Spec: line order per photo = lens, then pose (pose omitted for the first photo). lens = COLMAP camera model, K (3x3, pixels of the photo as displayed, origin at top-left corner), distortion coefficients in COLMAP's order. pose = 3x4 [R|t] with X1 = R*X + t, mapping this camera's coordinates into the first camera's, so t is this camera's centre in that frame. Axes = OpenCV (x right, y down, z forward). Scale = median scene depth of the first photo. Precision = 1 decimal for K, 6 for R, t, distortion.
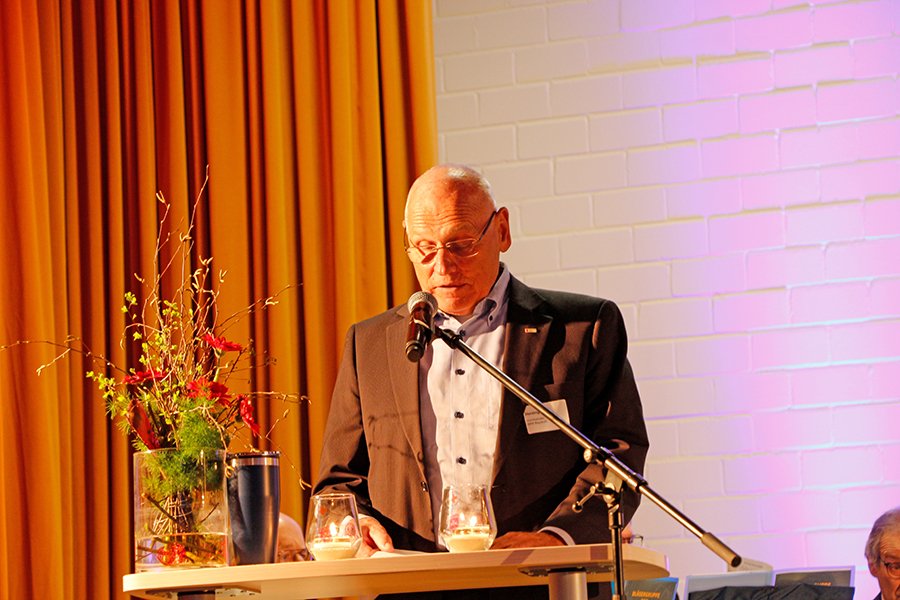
lens RADIAL K [[3534.1, 0, 450.0], [0, 3534.1, 300.0], [0, 0, 1]] dist [1.105090, -0.143031]
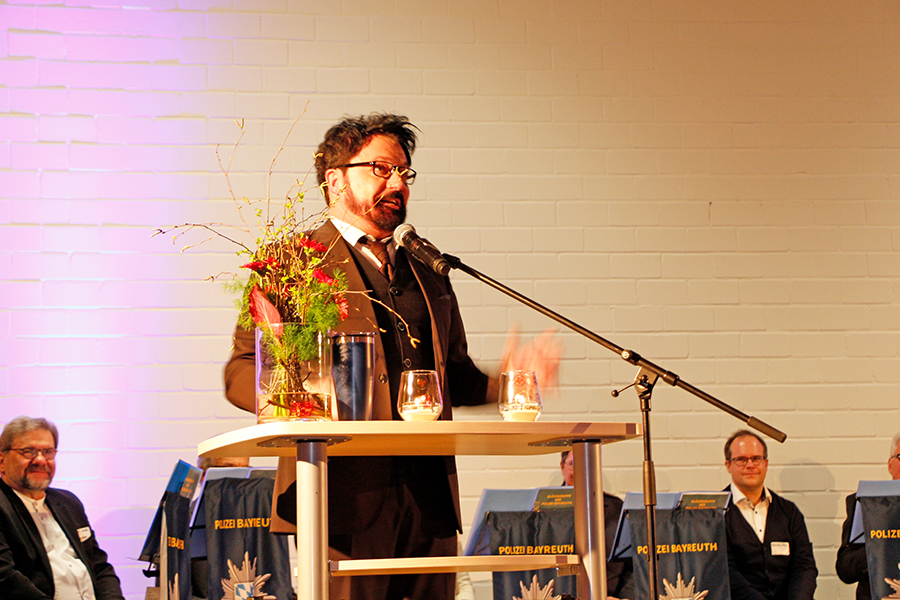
lens RADIAL K [[2147.7, 0, 450.0], [0, 2147.7, 300.0], [0, 0, 1]] dist [0.368217, 0.498063]
pose [[0.851154, 0.095863, 0.516088, -0.215719], [-0.081998, 0.995395, -0.049660, 0.034341], [-0.518472, -0.000050, 0.855095, 0.177244]]
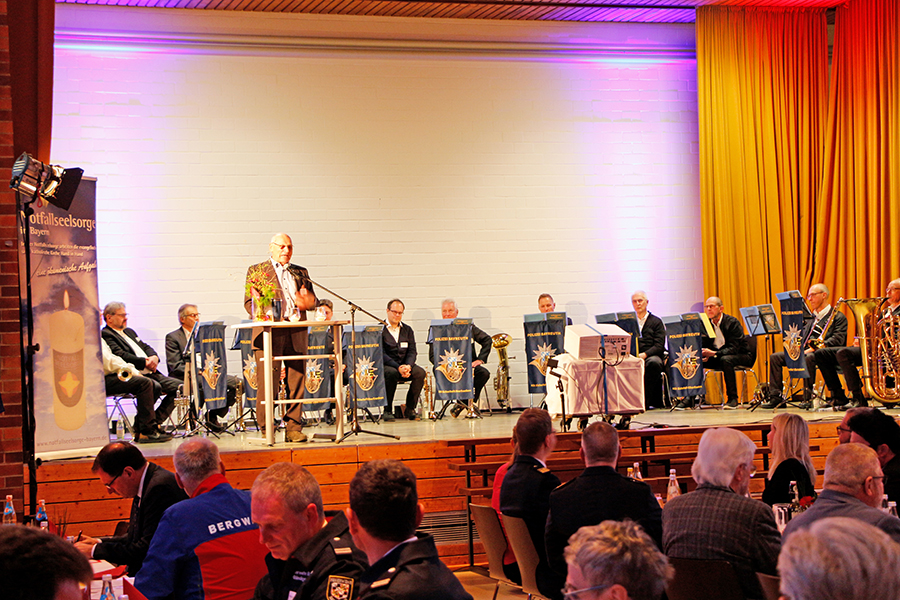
lens RADIAL K [[1729.5, 0, 450.0], [0, 1729.5, 300.0], [0, 0, 1]] dist [0.244787, 0.226621]
pose [[0.764932, 0.041830, 0.642751, -0.714464], [-0.085497, 0.995653, 0.036952, -0.031538], [-0.638412, -0.083219, 0.765183, -0.483393]]
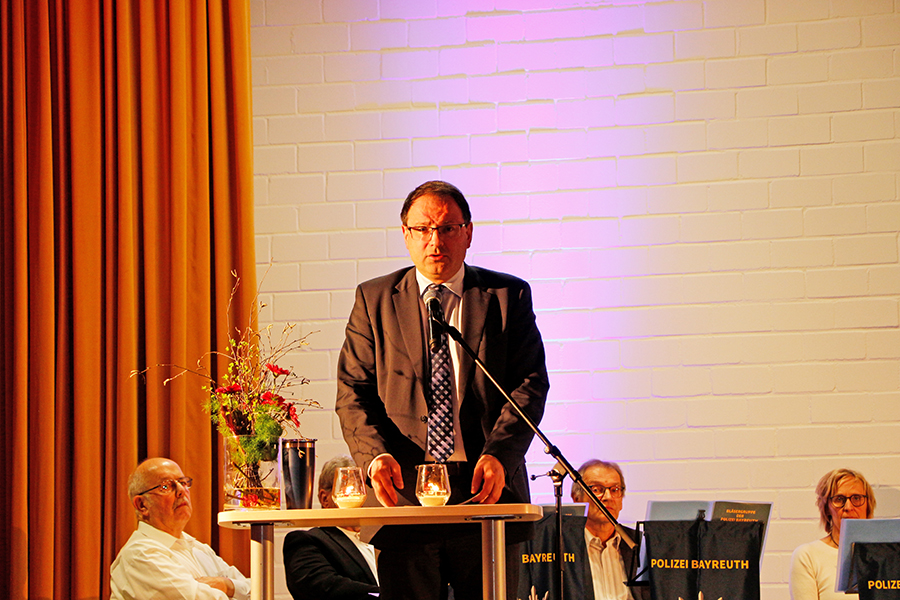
lens RADIAL K [[3592.3, 0, 450.0], [0, 3592.3, 300.0], [0, 0, 1]] dist [1.034904, 2.029483]
pose [[0.989219, 0.038682, 0.141240, -0.115048], [-0.043603, 0.998539, 0.031912, -0.039217], [-0.139799, -0.037726, 0.989461, -0.326399]]
